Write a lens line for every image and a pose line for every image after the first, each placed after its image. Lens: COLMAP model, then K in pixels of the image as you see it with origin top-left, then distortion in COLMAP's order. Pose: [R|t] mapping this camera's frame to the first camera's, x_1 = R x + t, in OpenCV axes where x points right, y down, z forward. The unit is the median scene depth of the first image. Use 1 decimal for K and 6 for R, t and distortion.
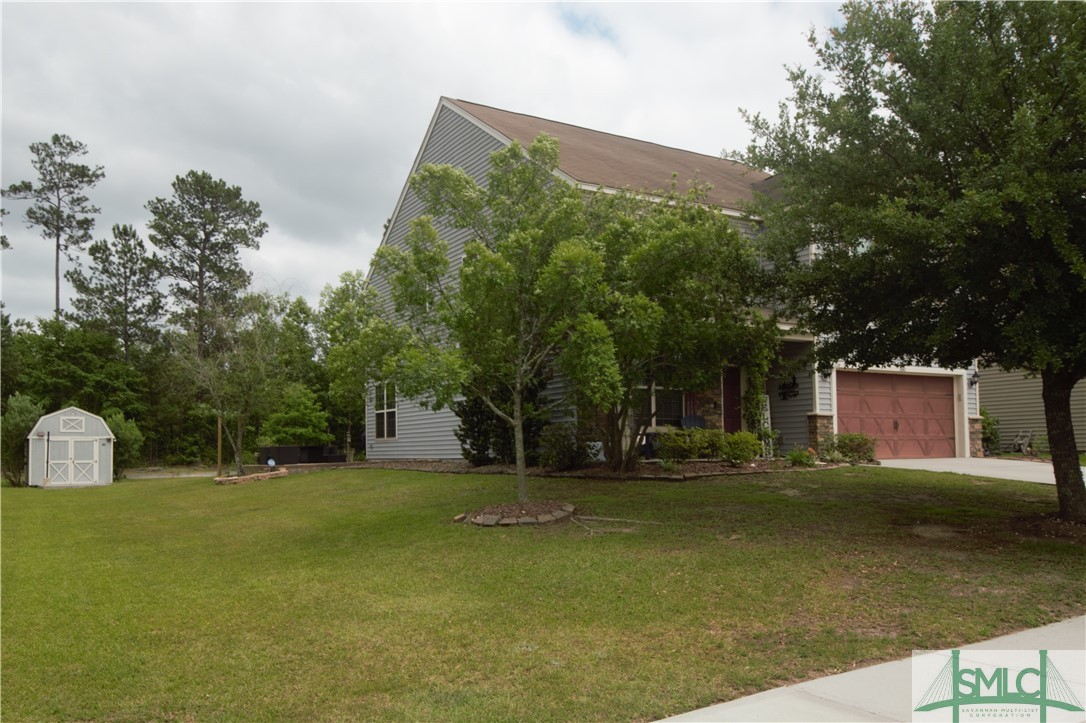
lens RADIAL K [[840.0, 0, 503.3], [0, 840.0, 439.3], [0, 0, 1]] dist [0.006042, 0.003030]
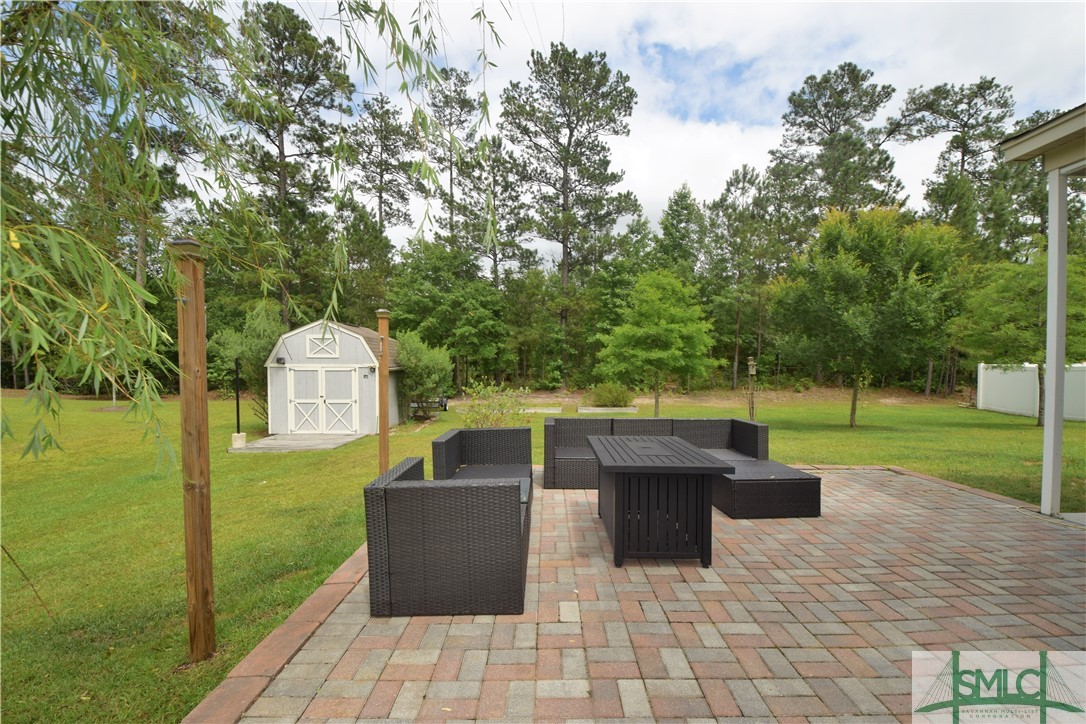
lens RADIAL K [[477.4, 0, 541.4], [0, 477.4, 380.5], [0, 0, 1]] dist [0.015525, -0.019277]
pose [[0.858209, 0.028406, -0.512513, -0.118813], [-0.002263, 0.998667, 0.051561, -0.007586], [0.513295, -0.043090, 0.857130, 0.556231]]
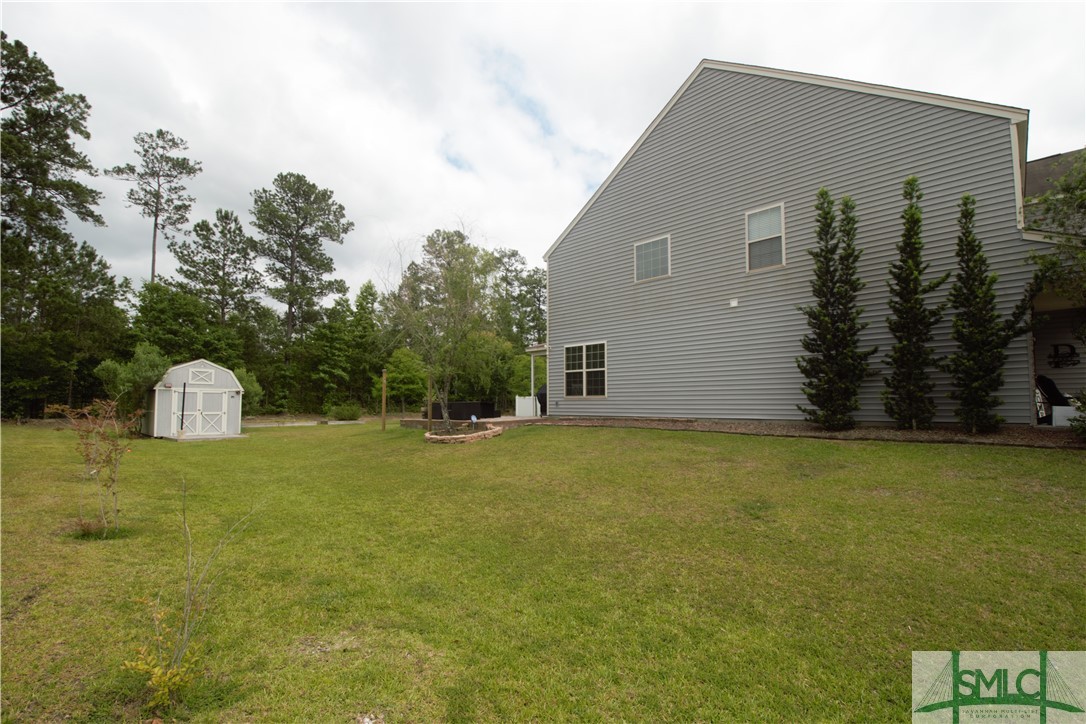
lens RADIAL K [[478.6, 0, 538.7], [0, 478.6, 386.6], [0, 0, 1]] dist [0.029752, -0.031406]
pose [[0.965170, 0.022842, 0.260625, -0.196310], [-0.016847, 0.999540, -0.025213, 0.001760], [-0.261081, 0.019944, 0.965111, 0.237765]]
